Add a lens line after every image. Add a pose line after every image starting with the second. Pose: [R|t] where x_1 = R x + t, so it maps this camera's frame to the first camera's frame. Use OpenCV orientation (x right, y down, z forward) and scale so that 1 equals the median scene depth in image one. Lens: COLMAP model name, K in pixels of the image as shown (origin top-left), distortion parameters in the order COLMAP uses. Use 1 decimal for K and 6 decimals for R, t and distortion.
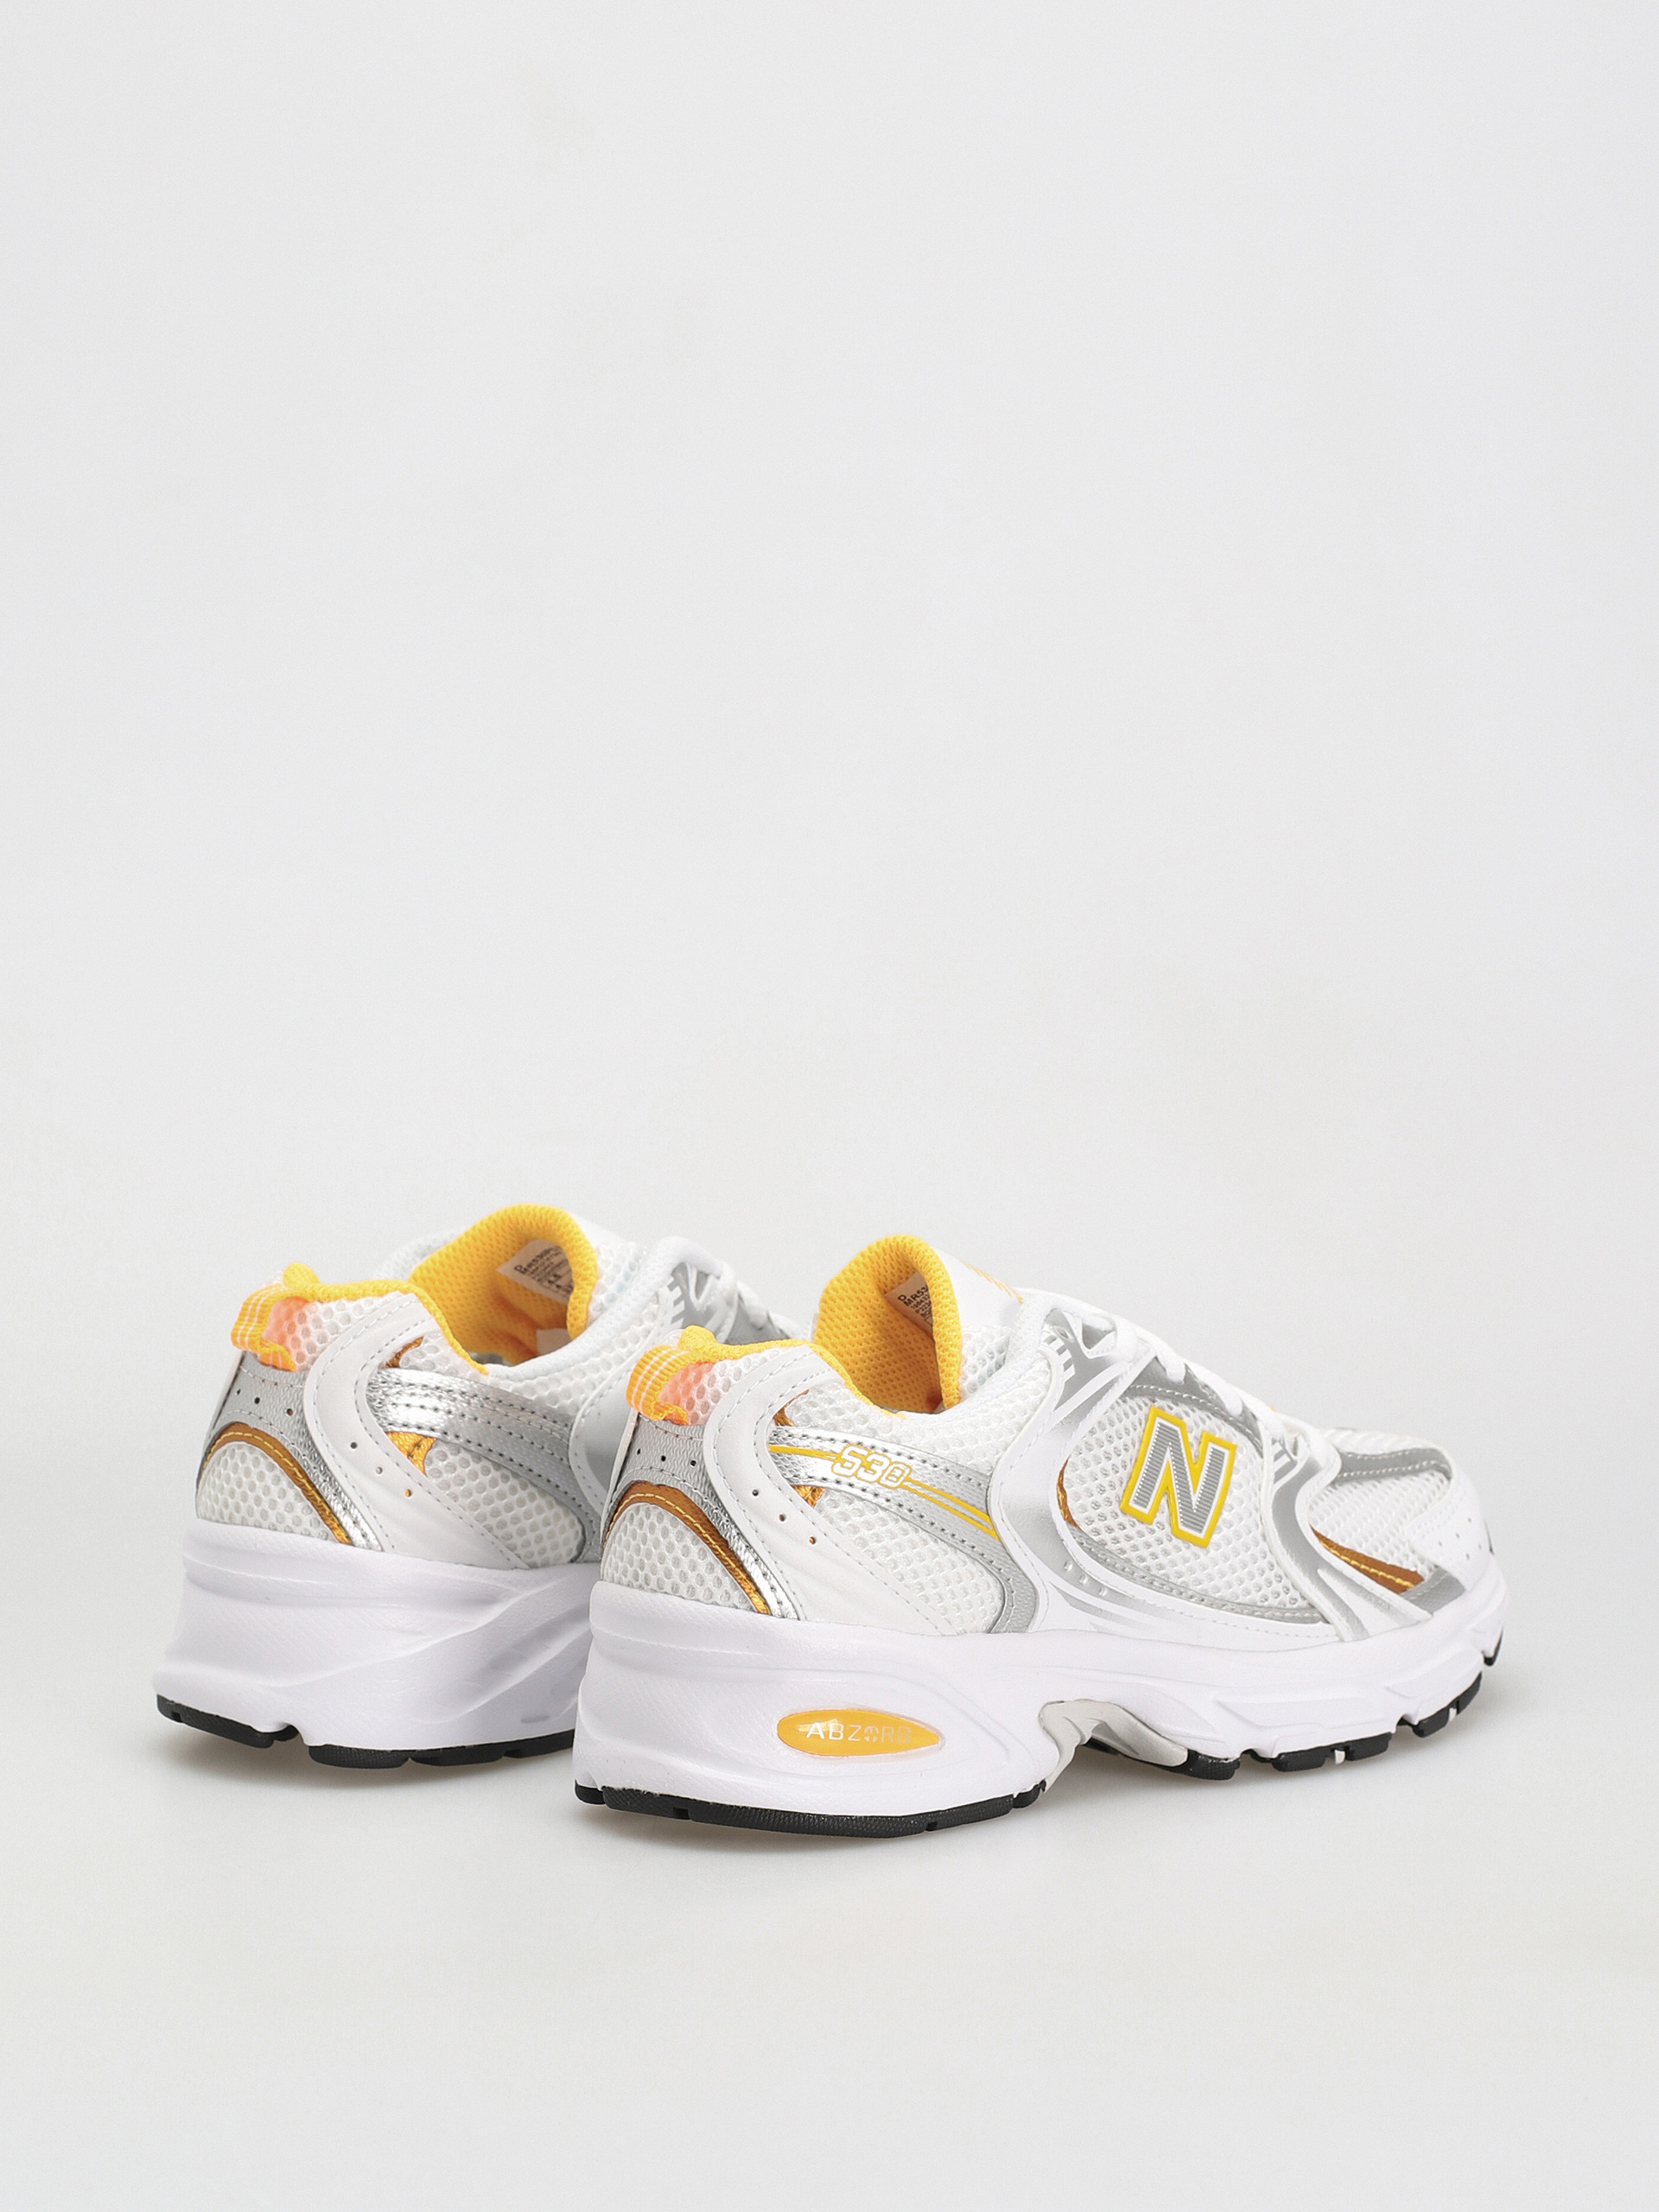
lens RADIAL K [[6256.5, 0, 750.2], [0, 6256.5, 1075.8], [0, 0, 1]] dist [0.015486, 0.000000]
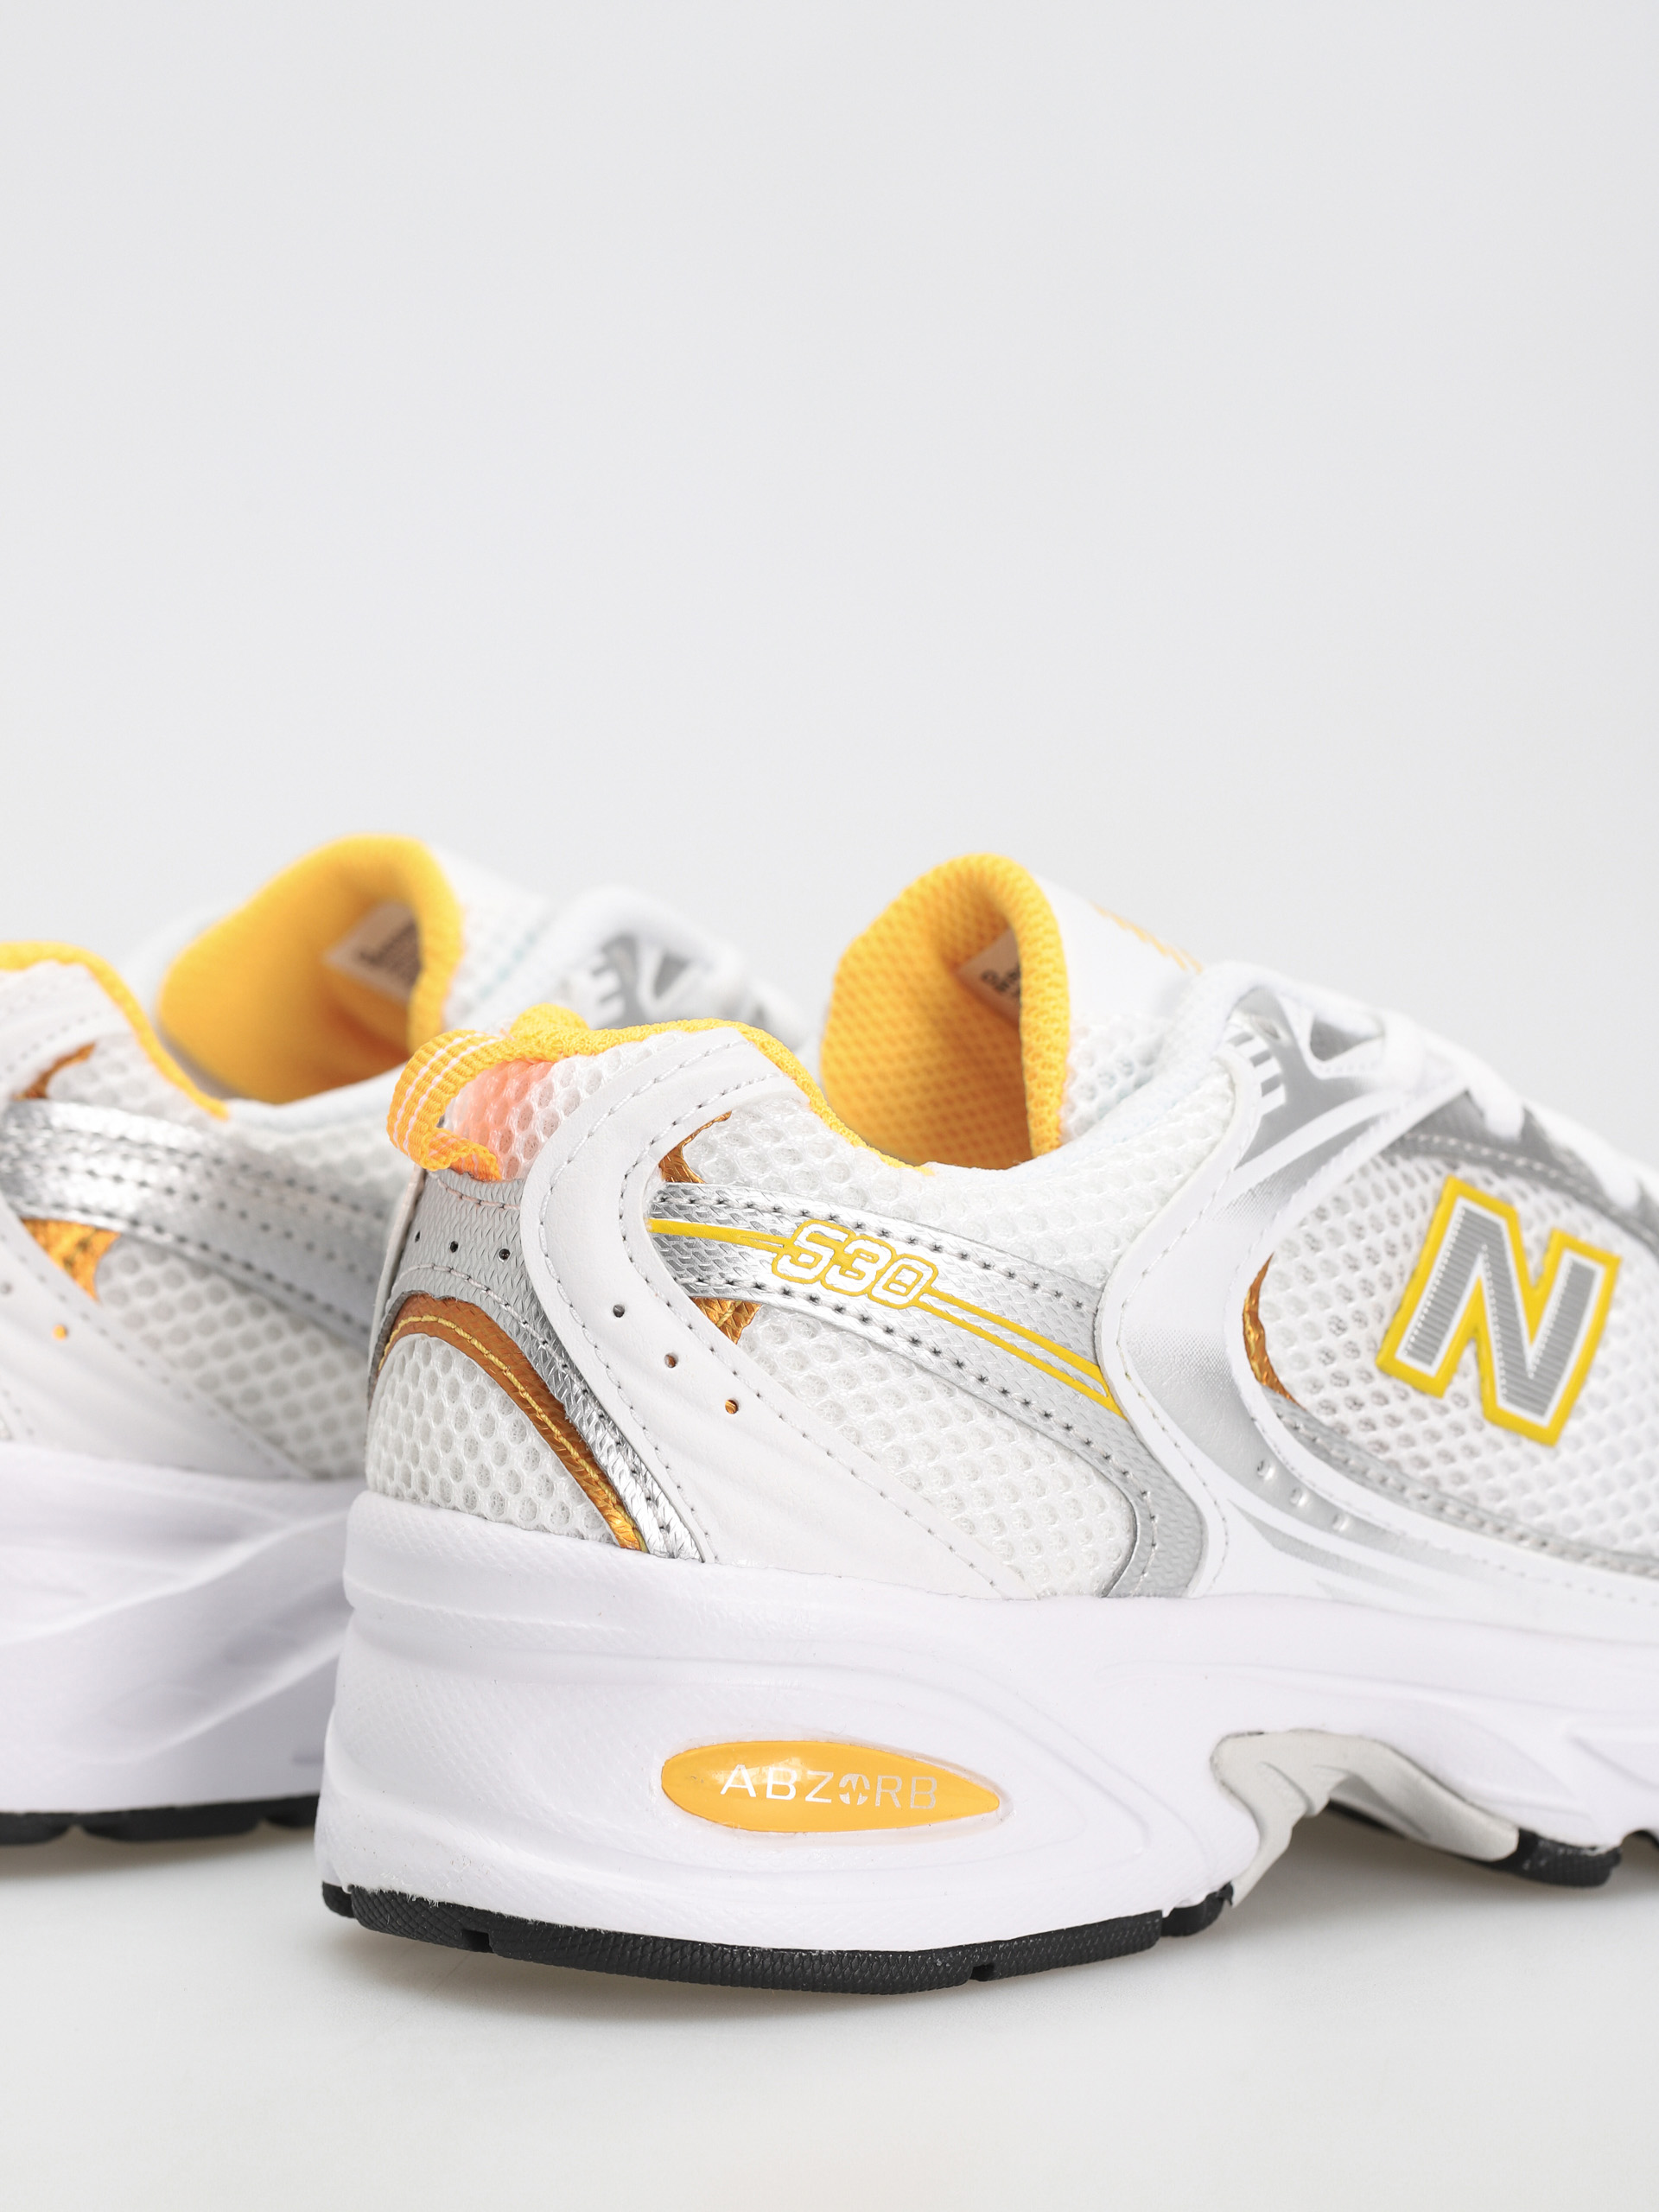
lens RADIAL K [[6256.5, 0, 960.7], [0, 6256.5, 1023.9], [0, 0, 1]] dist [0.015486, 0.000000]
pose [[0.995973, 0.000964, -0.089650, 0.071384], [-0.002895, 0.999767, -0.021407, 0.052104], [0.089608, 0.021581, 0.995743, 0.476838]]
